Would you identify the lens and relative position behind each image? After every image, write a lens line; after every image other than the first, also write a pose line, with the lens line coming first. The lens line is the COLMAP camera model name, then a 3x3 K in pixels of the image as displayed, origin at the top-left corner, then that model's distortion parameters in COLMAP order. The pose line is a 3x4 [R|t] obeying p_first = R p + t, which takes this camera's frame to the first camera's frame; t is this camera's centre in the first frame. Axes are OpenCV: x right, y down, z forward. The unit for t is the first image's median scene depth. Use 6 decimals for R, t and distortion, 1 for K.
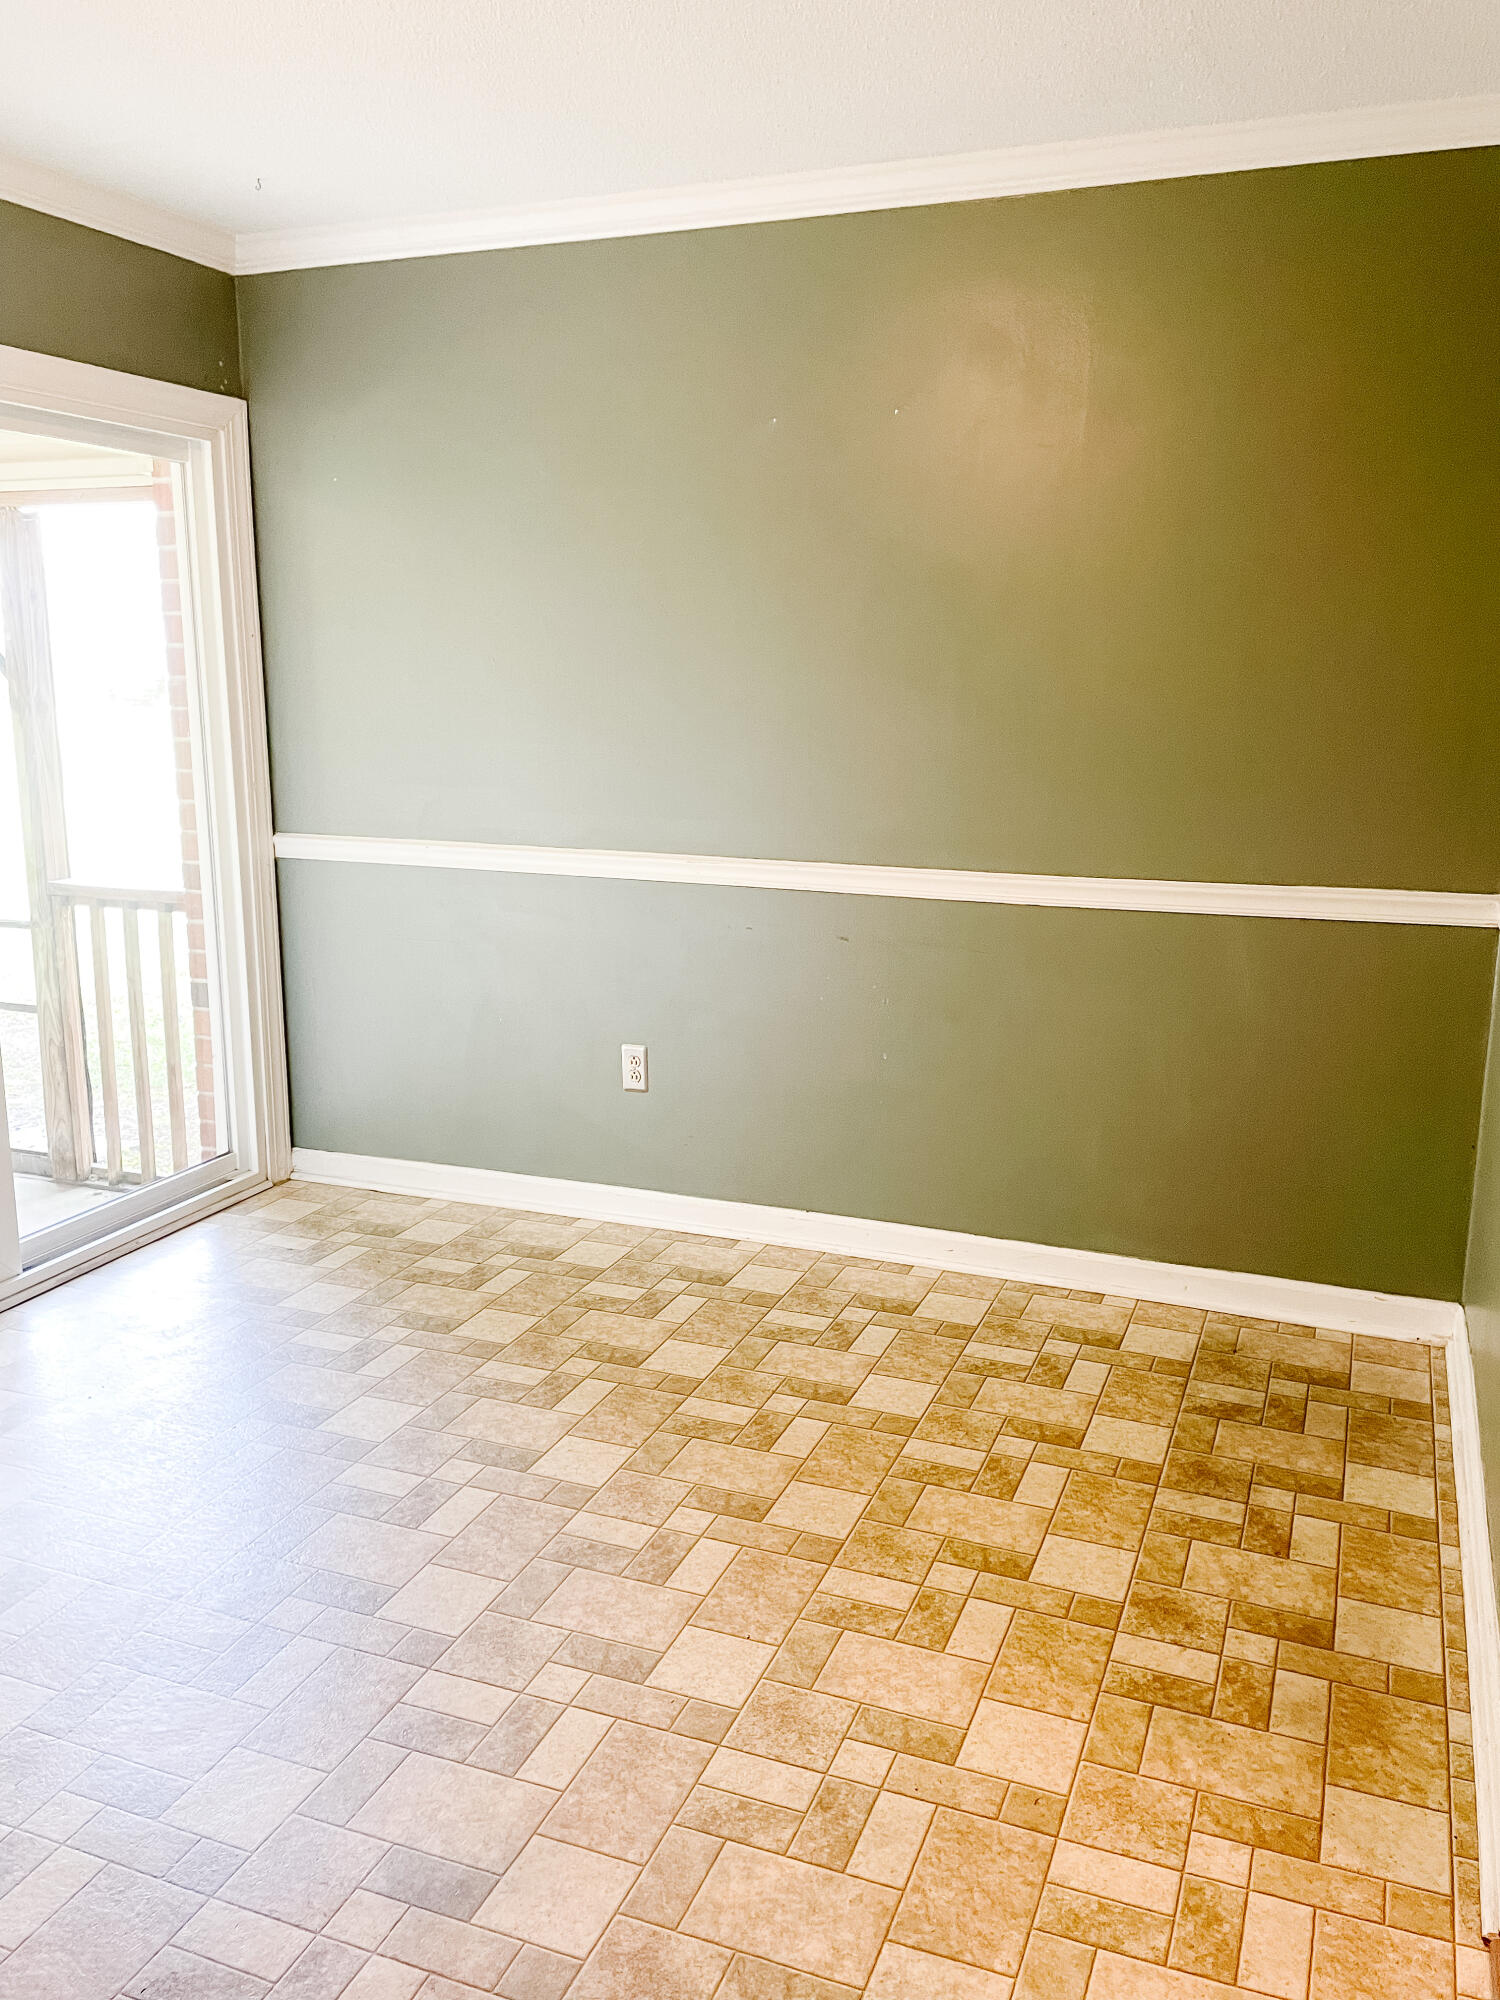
lens RADIAL K [[1575.8, 0, 750.0], [0, 1575.8, 1000.0], [0, 0, 1]] dist [0.089339, -0.109348]
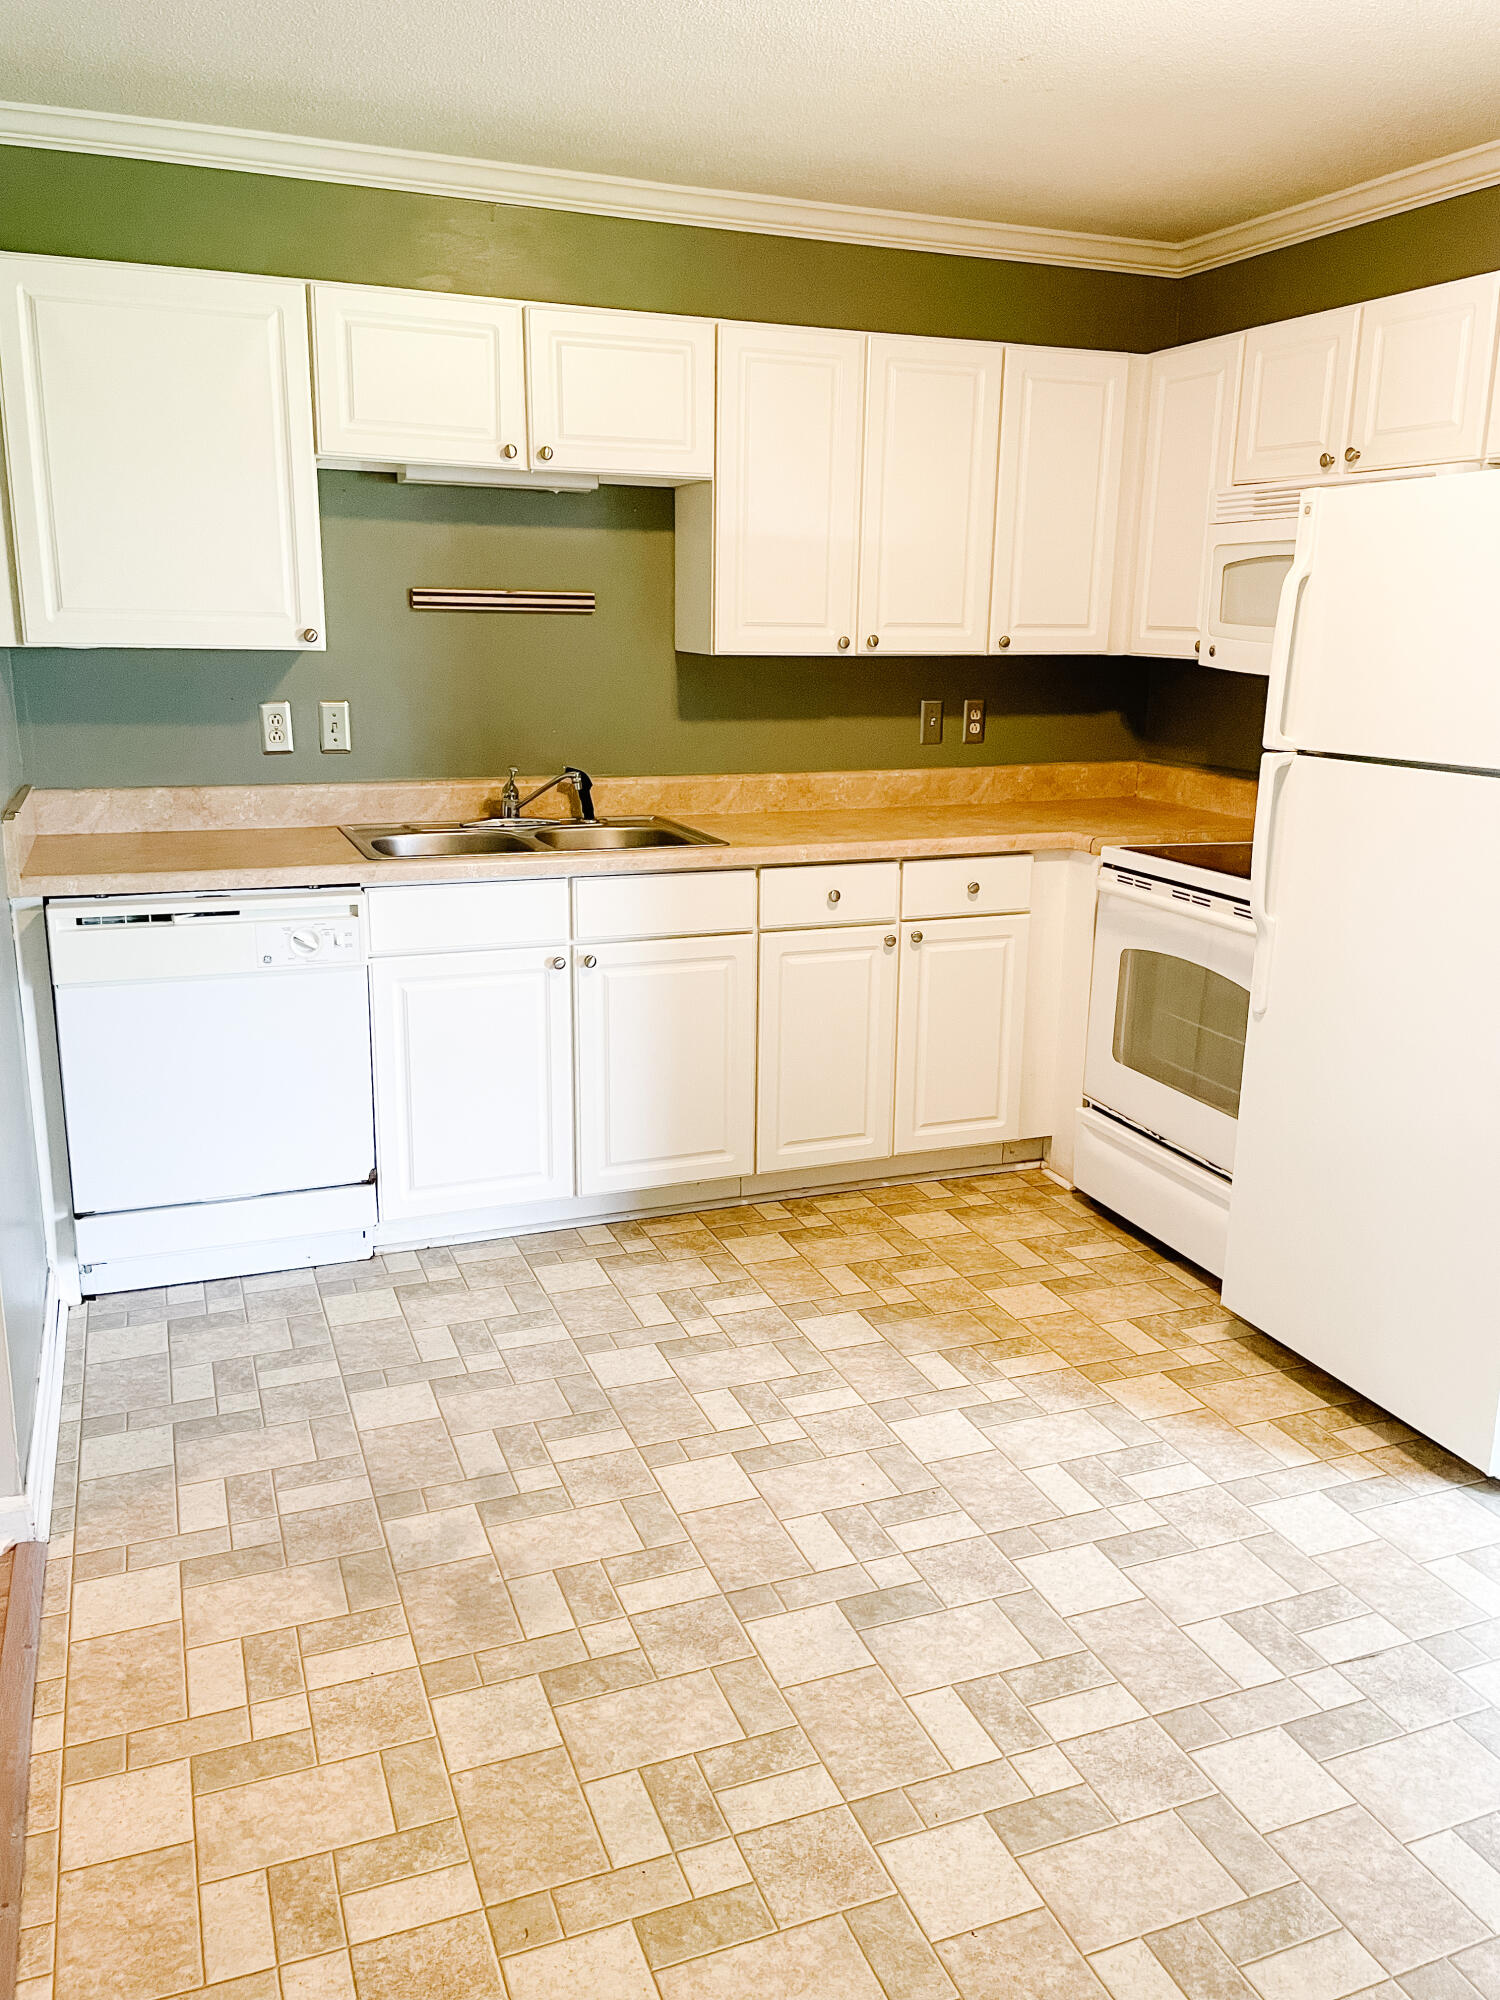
lens RADIAL K [[1558.3, 0, 738.5], [0, 1558.3, 1001.9], [0, 0, 1]] dist [0.107351, -0.138208]
pose [[-0.738042, 0.148900, -0.658120, 0.635446], [-0.161911, 0.907772, 0.386956, -0.336670], [0.655041, 0.392147, -0.645865, 1.553147]]
